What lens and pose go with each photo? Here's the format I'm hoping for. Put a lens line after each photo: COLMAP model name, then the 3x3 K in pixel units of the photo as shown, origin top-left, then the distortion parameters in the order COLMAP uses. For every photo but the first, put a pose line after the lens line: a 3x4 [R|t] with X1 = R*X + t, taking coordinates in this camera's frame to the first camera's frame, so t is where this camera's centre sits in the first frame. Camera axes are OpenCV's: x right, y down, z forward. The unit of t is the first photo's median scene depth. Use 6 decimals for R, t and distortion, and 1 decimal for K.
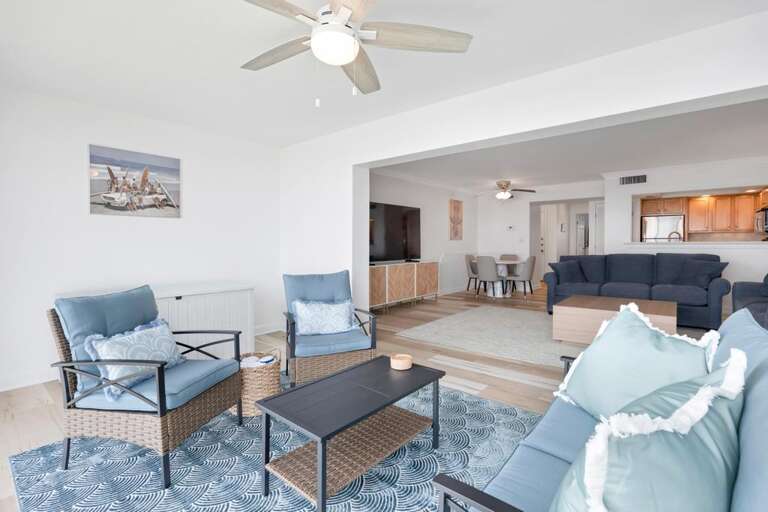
lens RADIAL K [[363.6, 0, 384.0], [0, 363.6, 256.0], [0, 0, 1]] dist [-0.003457, -0.000659]
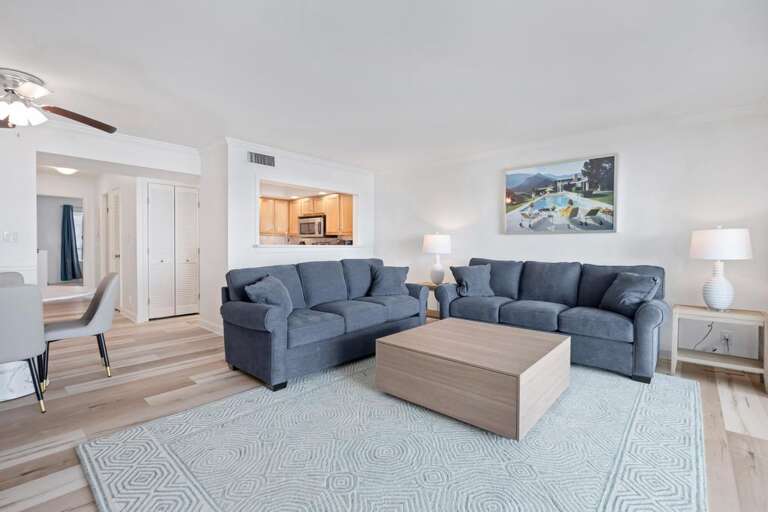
lens RADIAL K [[347.2, 0, 384.0], [0, 347.2, 256.0], [0, 0, 1]] dist [-0.002001, -0.000506]
pose [[0.052573, -0.023052, 0.998351, -0.004435], [0.023216, 0.999492, 0.021856, -0.019348], [-0.998347, 0.022029, 0.053081, 0.583127]]
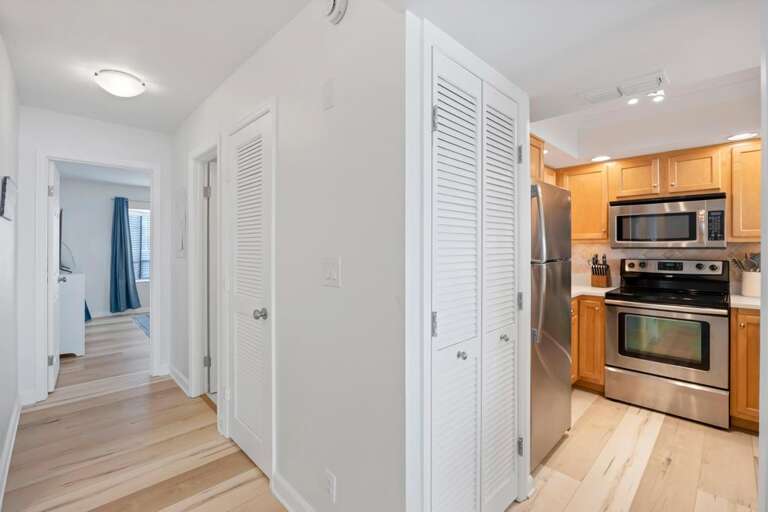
lens RADIAL K [[340.6, 0, 382.6], [0, 340.6, 247.7], [0, 0, 1]] dist [-0.000191, -0.006374]
pose [[0.130511, -0.002318, 0.991444, 0.460536], [0.031842, 0.999491, -0.001855, -0.060776], [-0.990935, 0.031812, 0.130518, 1.059211]]
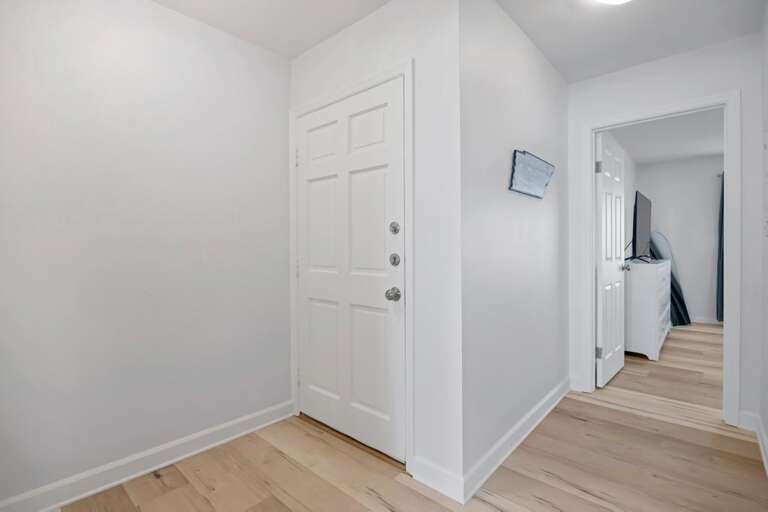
lens RADIAL K [[363.6, 0, 384.0], [0, 363.6, 256.0], [0, 0, 1]] dist [-0.003457, -0.000659]
pose [[0.998236, -0.005167, -0.059148, 0.584061], [0.004274, 0.999875, -0.015227, -0.042337], [0.059220, 0.014947, 0.998133, 1.093855]]
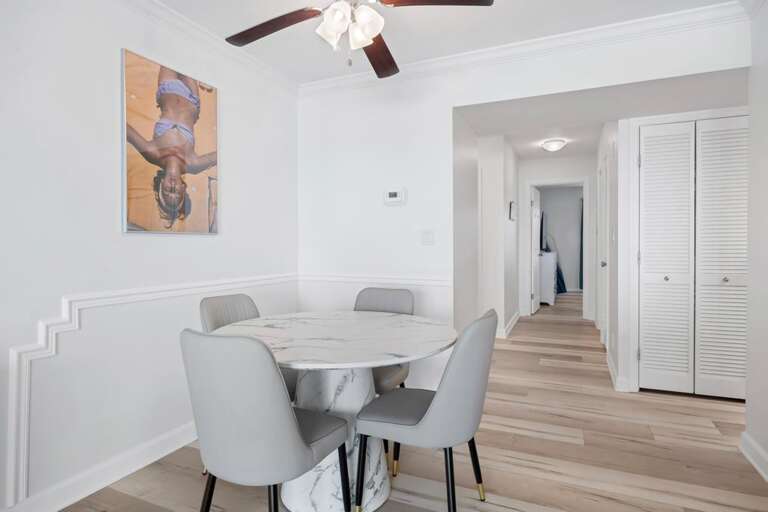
lens RADIAL K [[430.0, 0, 384.0], [0, 430.0, 256.0], [0, 0, 1]] dist [0.002209, 0.000631]
pose [[0.966540, -0.008261, 0.256384, 0.271198], [0.011189, 0.999888, -0.009961, -0.025317], [-0.256273, 0.012496, 0.966524, 0.715538]]
